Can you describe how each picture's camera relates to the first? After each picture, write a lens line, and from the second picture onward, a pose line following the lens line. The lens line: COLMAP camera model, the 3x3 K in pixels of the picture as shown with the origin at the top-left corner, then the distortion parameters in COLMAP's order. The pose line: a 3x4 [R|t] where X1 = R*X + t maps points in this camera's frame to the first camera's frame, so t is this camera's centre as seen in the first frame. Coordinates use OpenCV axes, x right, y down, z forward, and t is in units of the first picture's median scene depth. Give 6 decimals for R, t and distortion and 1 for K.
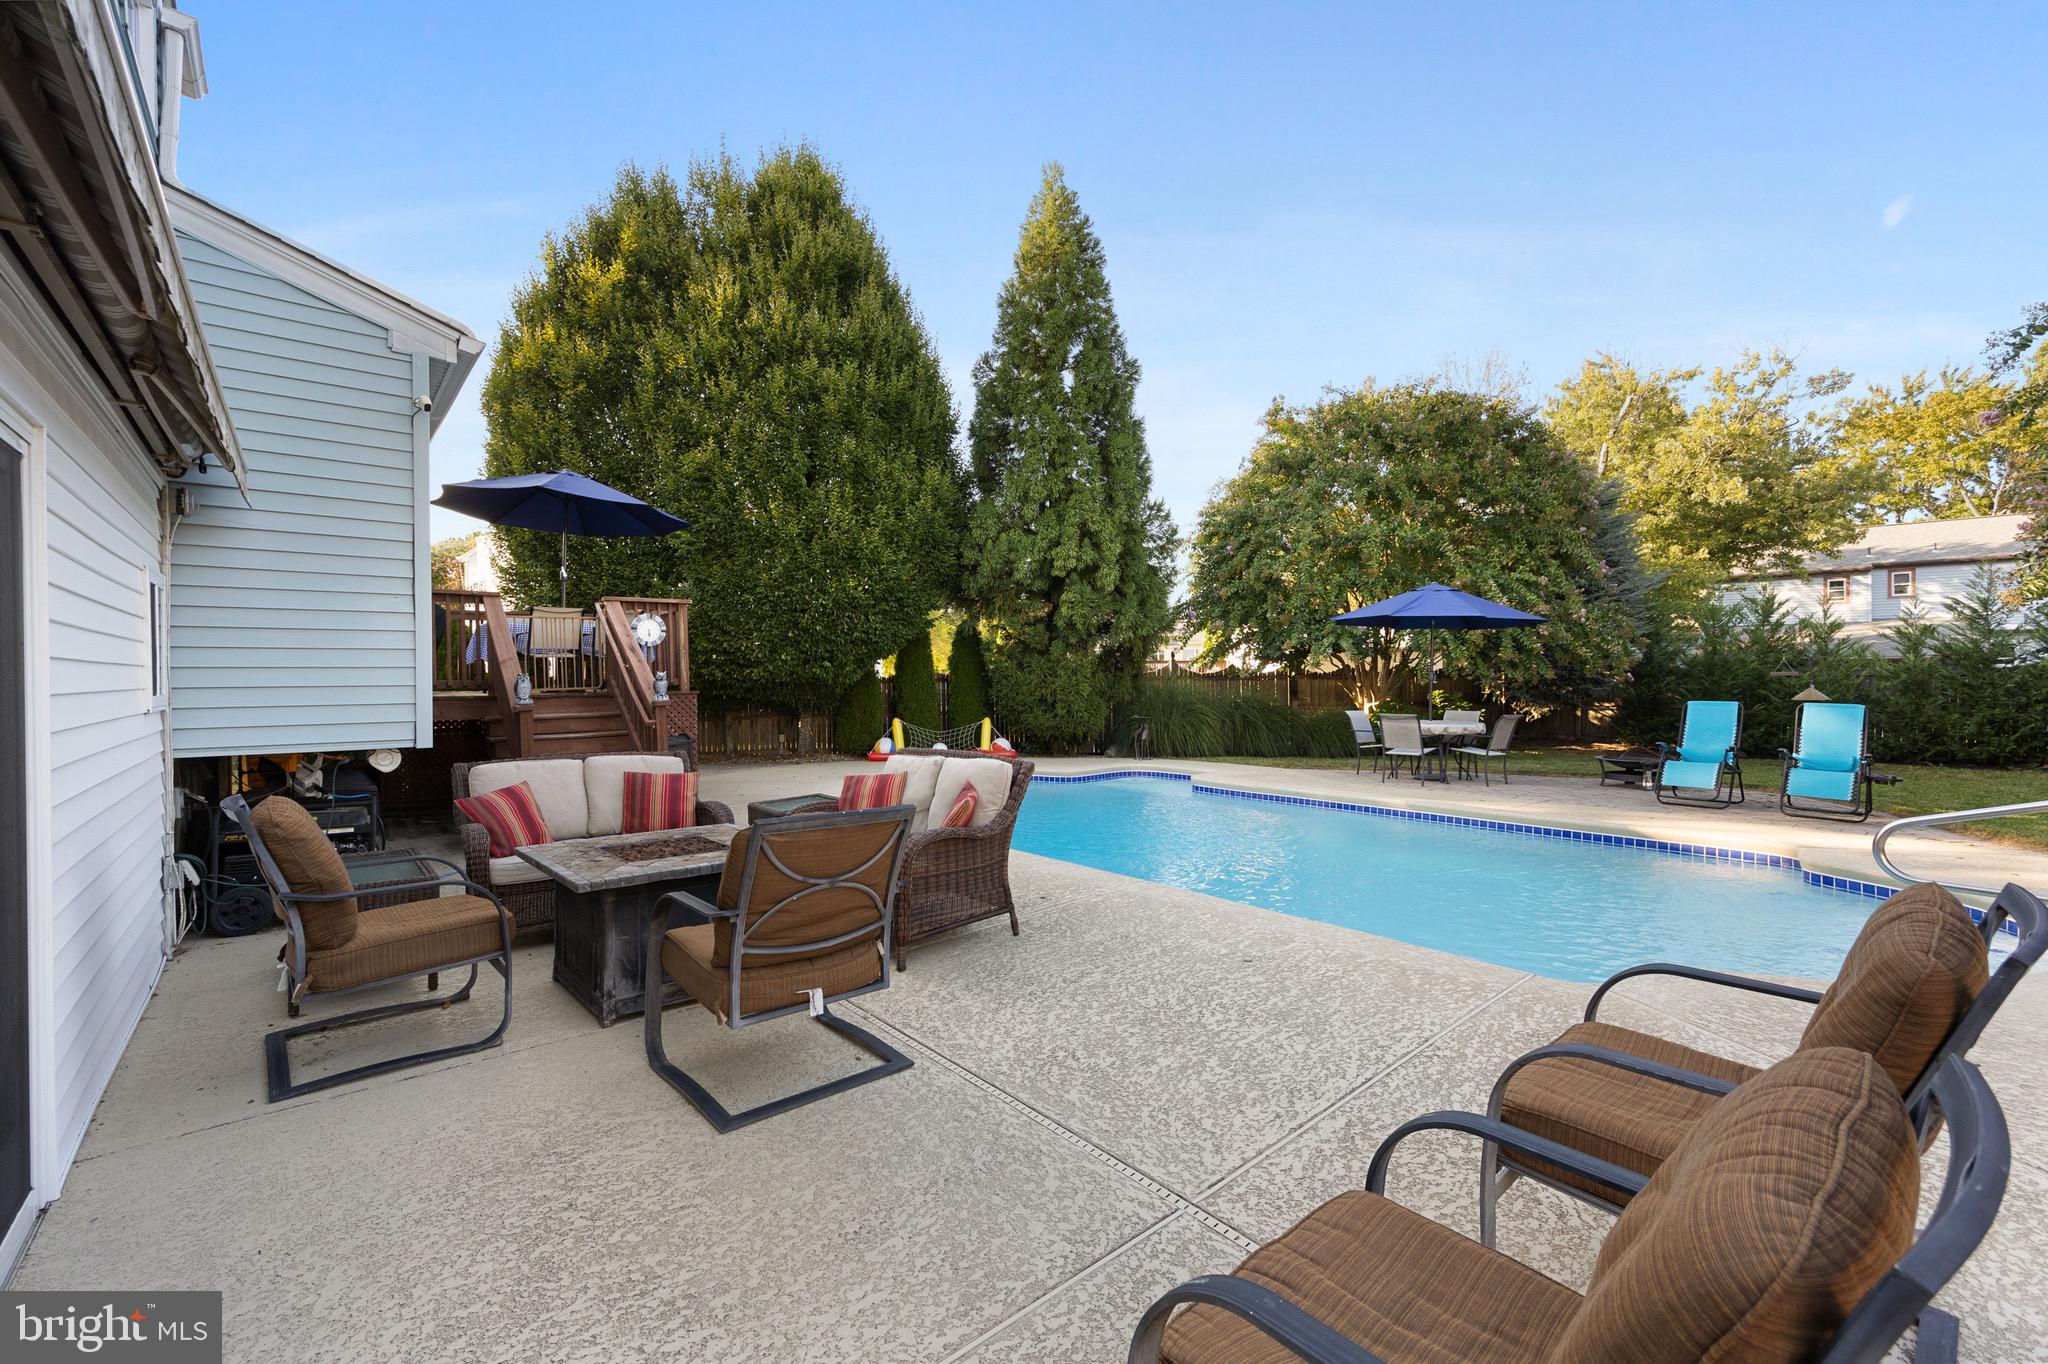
lens RADIAL K [[876.3, 0, 1081.7], [0, 876.3, 690.2], [0, 0, 1]] dist [-0.001019, -0.000953]
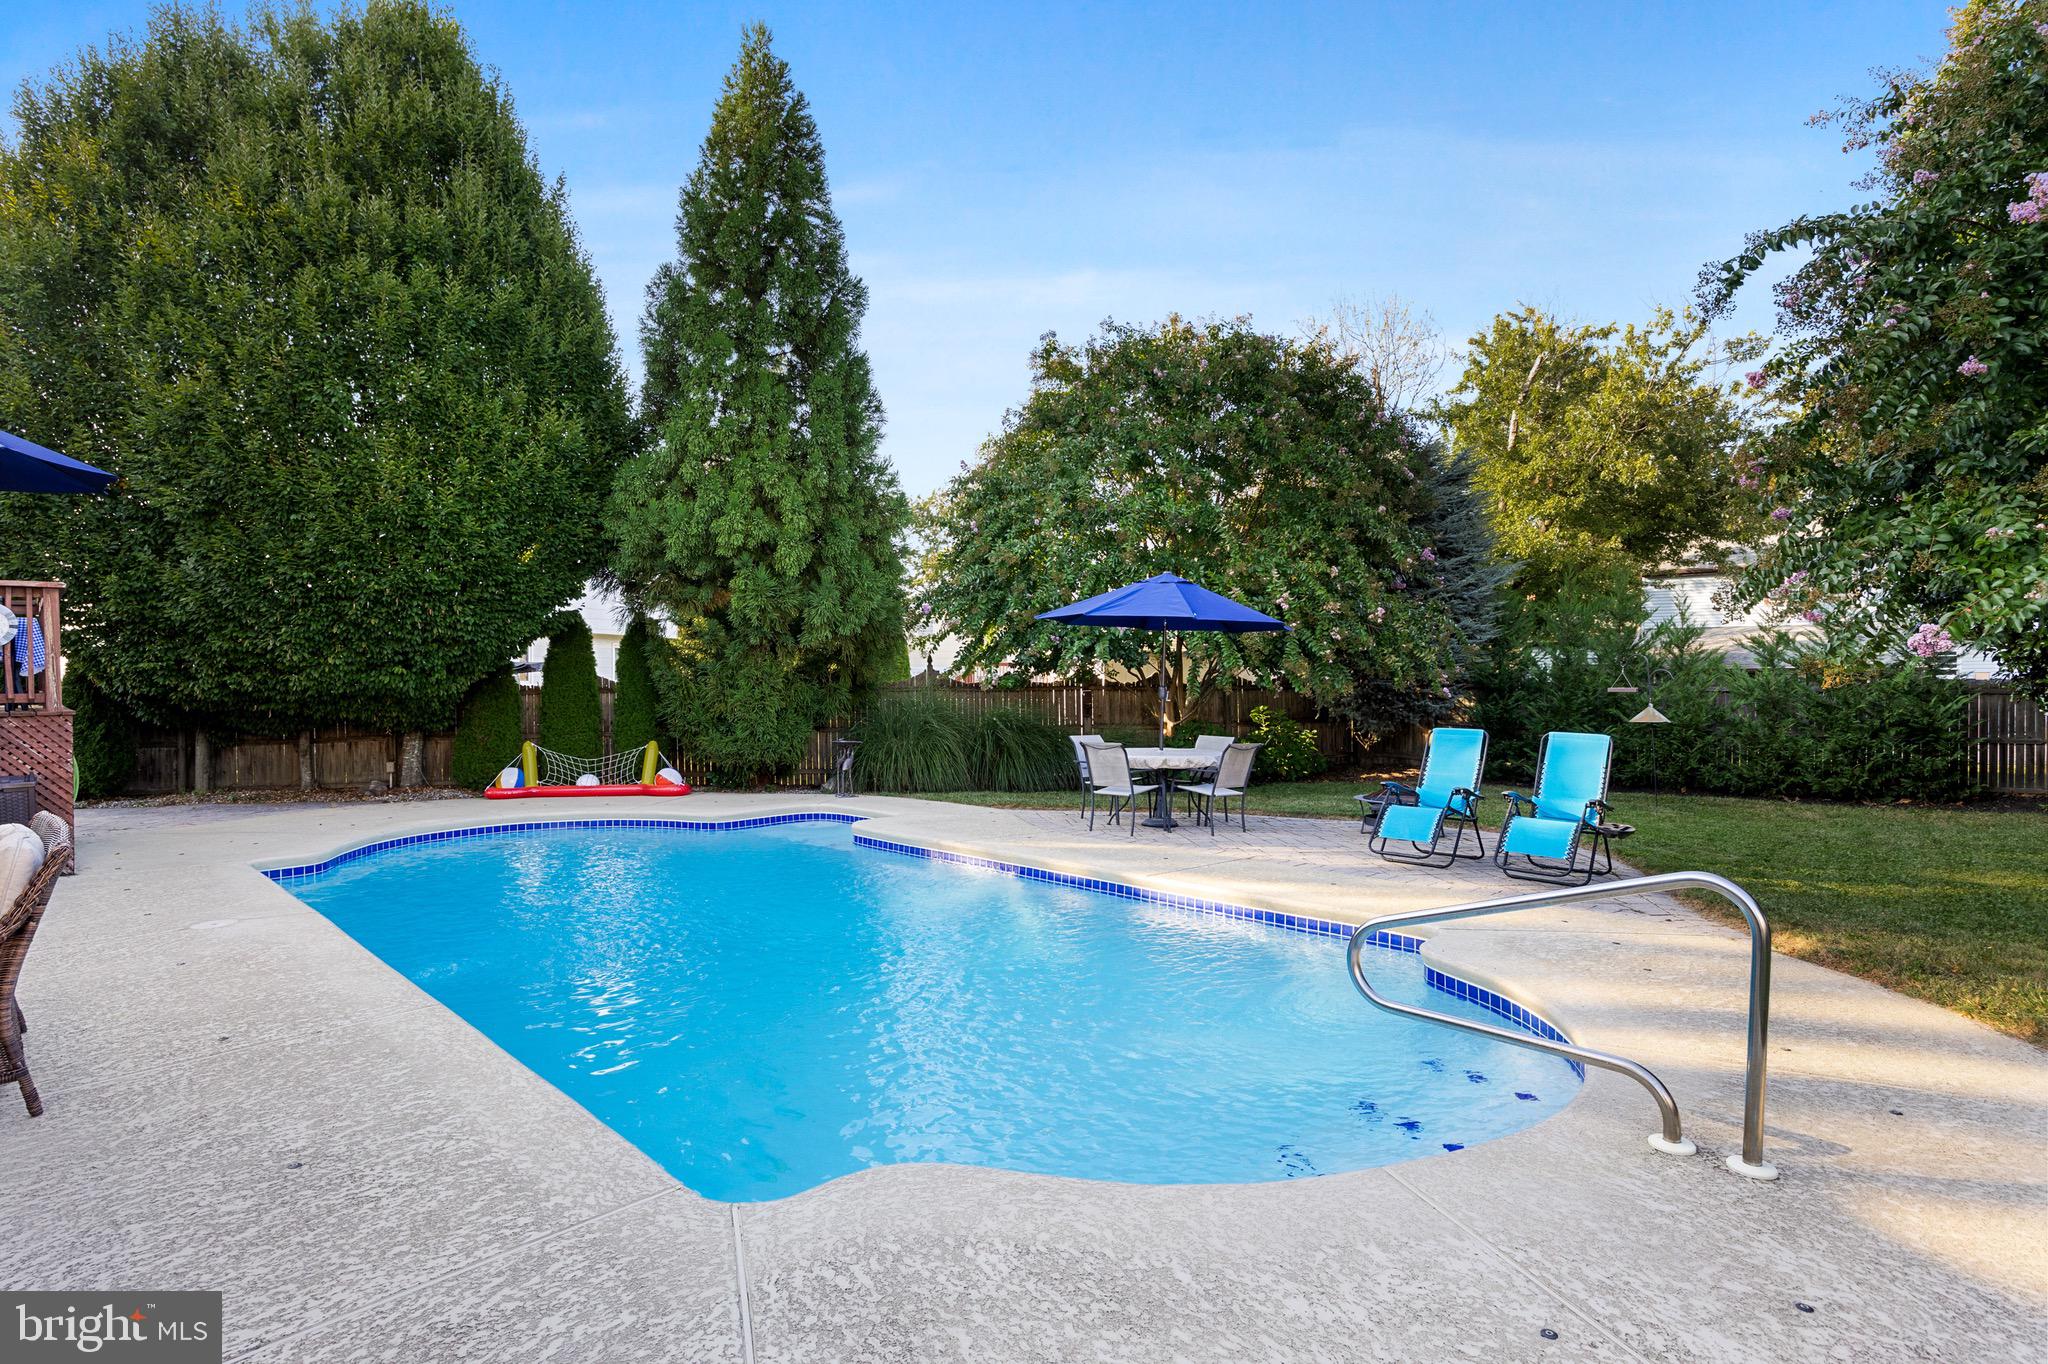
lens RADIAL K [[1065.4, 0, 1093.0], [0, 1065.4, 692.5], [0, 0, 1]] dist [-0.022737, 0.001054]
pose [[0.995658, 0.004713, 0.092969, 0.209027], [-0.004299, 0.999980, -0.004652, -0.009190], [-0.092989, 0.004232, 0.995658, 0.055422]]
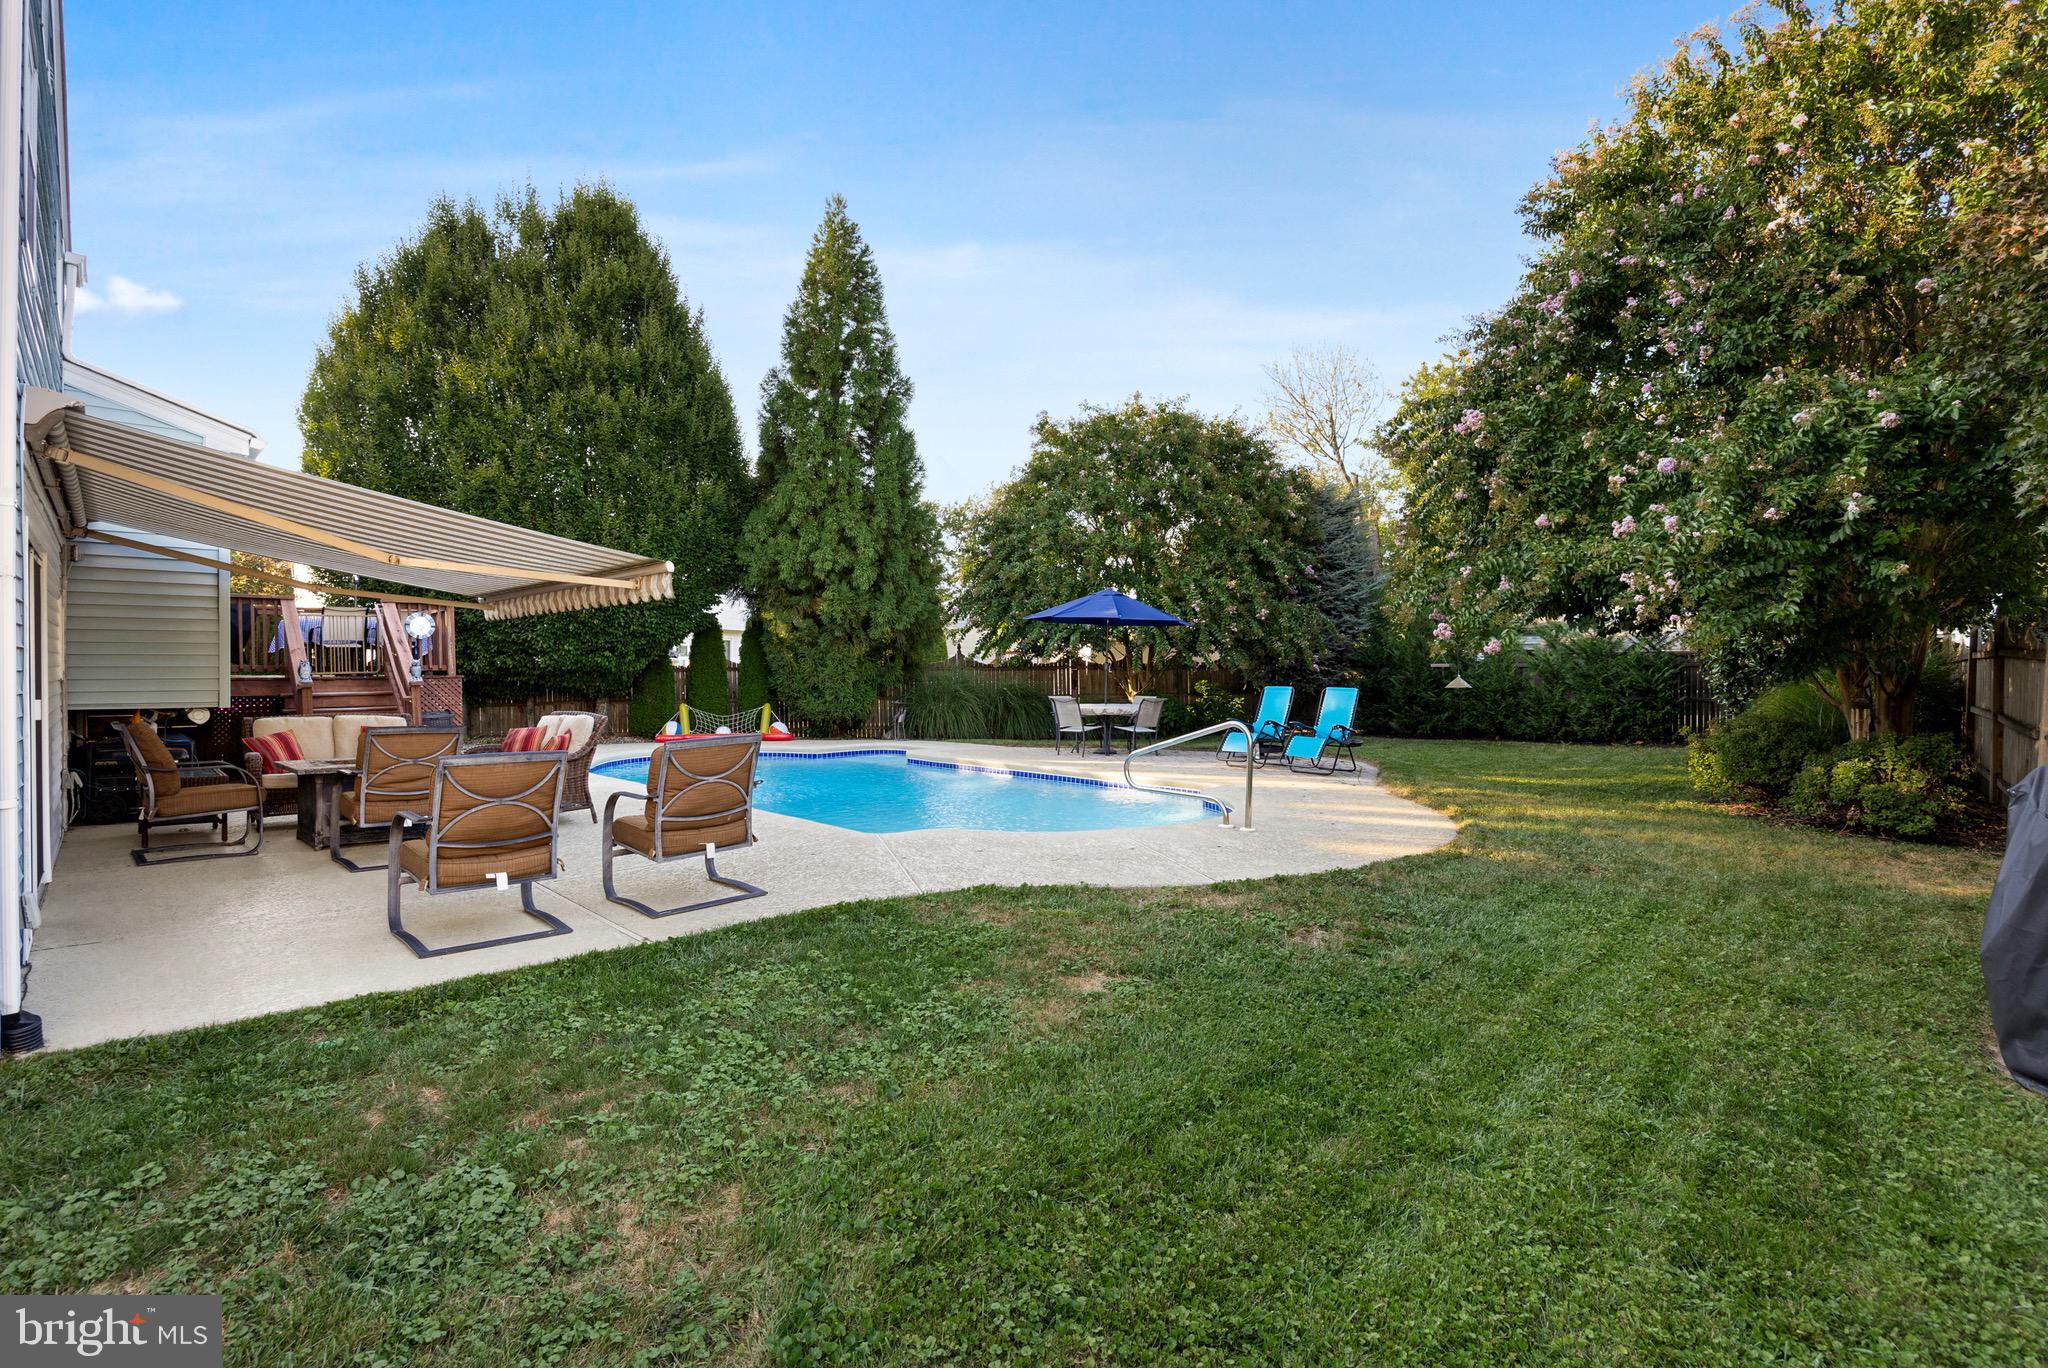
lens RADIAL K [[1002.5, 0, 1060.7], [0, 1002.5, 675.2], [0, 0, 1]] dist [-0.008928, -0.001467]
pose [[0.999420, 0.003460, 0.033879, 0.242144], [-0.003144, 0.999951, -0.009368, 0.007723], [-0.033909, 0.009256, 0.999382, -0.293520]]
